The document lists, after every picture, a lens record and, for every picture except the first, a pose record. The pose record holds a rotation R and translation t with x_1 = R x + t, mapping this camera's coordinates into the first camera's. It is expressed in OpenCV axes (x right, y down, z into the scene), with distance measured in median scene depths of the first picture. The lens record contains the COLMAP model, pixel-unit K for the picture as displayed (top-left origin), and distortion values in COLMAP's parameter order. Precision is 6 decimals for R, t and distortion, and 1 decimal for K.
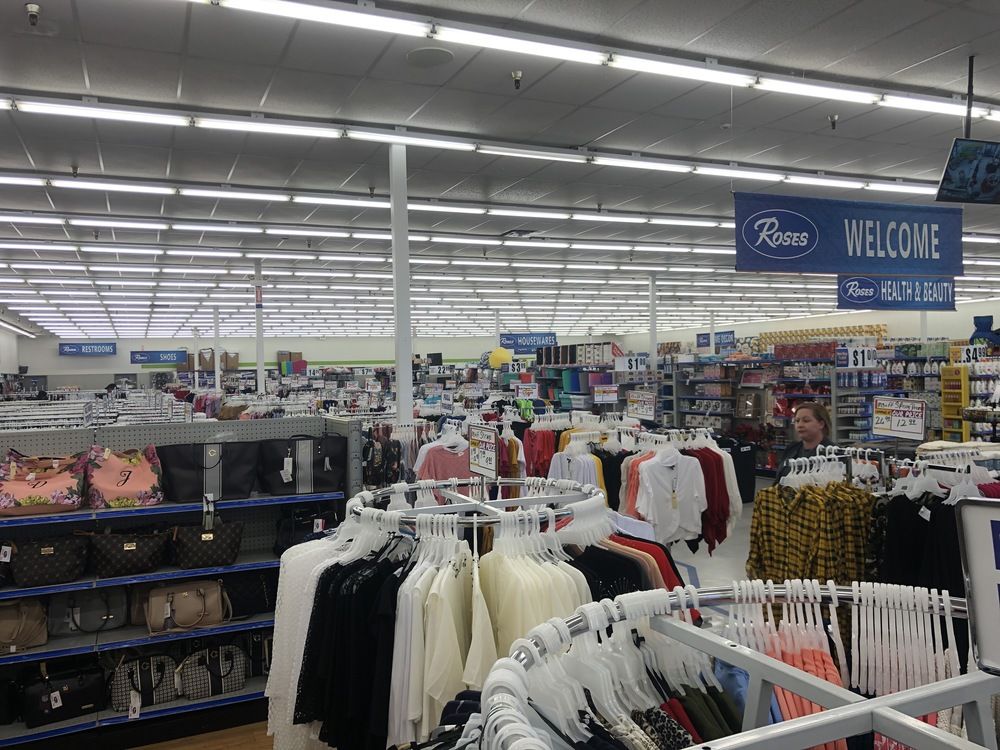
lens RADIAL K [[800.9, 0, 513.6], [0, 800.9, 375.5], [0, 0, 1]] dist [0.031911, -0.031482]
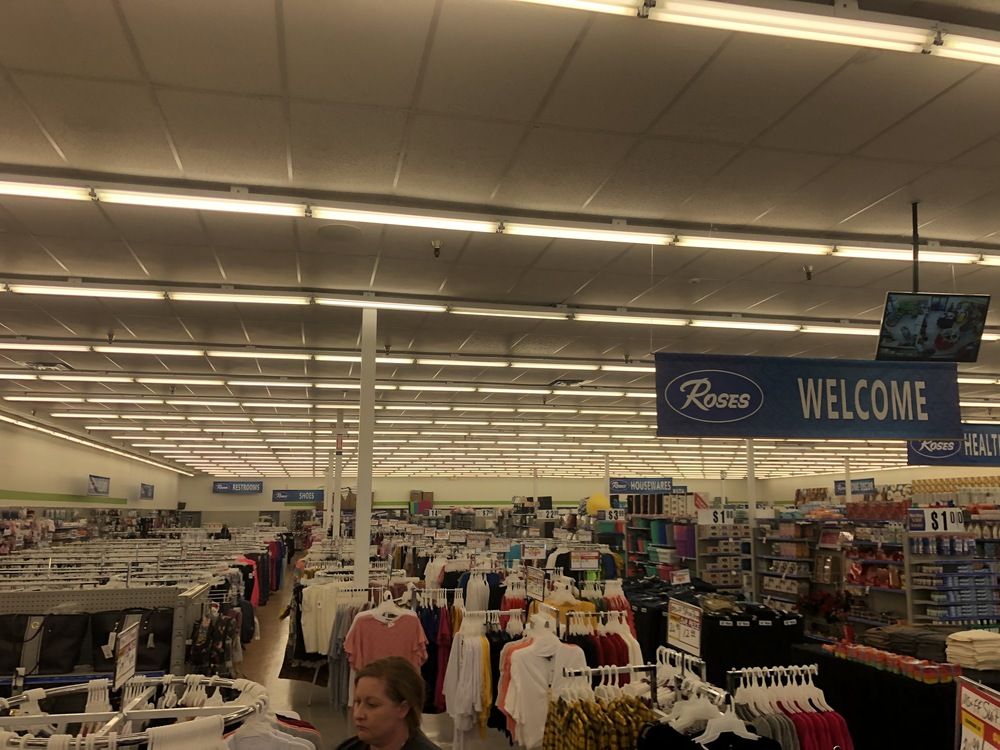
lens RADIAL K [[800.9, 0, 520.7], [0, 800.9, 391.8], [0, 0, 1]] dist [0.031911, -0.031482]
pose [[0.982089, -0.006758, -0.188294, 0.135540], [-0.021903, 0.988487, -0.149715, -0.017728], [0.187138, 0.151158, 0.970634, 0.029821]]
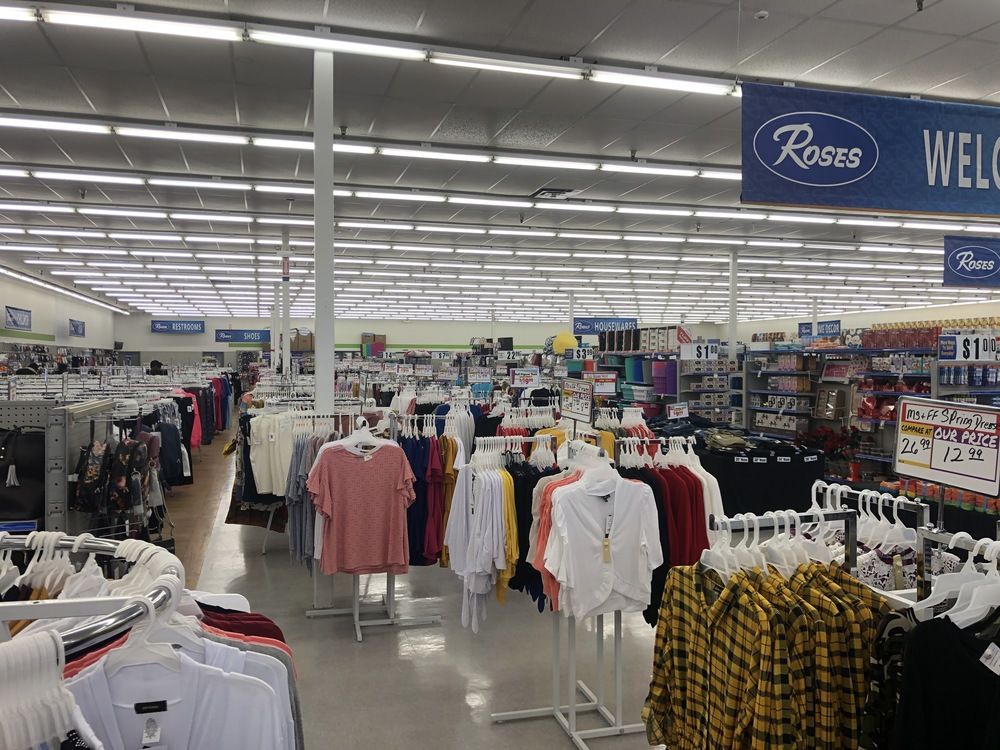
lens RADIAL K [[800.9, 0, 511.1], [0, 800.9, 371.1], [0, 0, 1]] dist [0.031911, -0.031482]
pose [[0.990524, 0.027406, -0.134577, 0.083001], [-0.026175, 0.999598, 0.010904, 0.003469], [0.134821, -0.007278, 0.990843, 0.143951]]
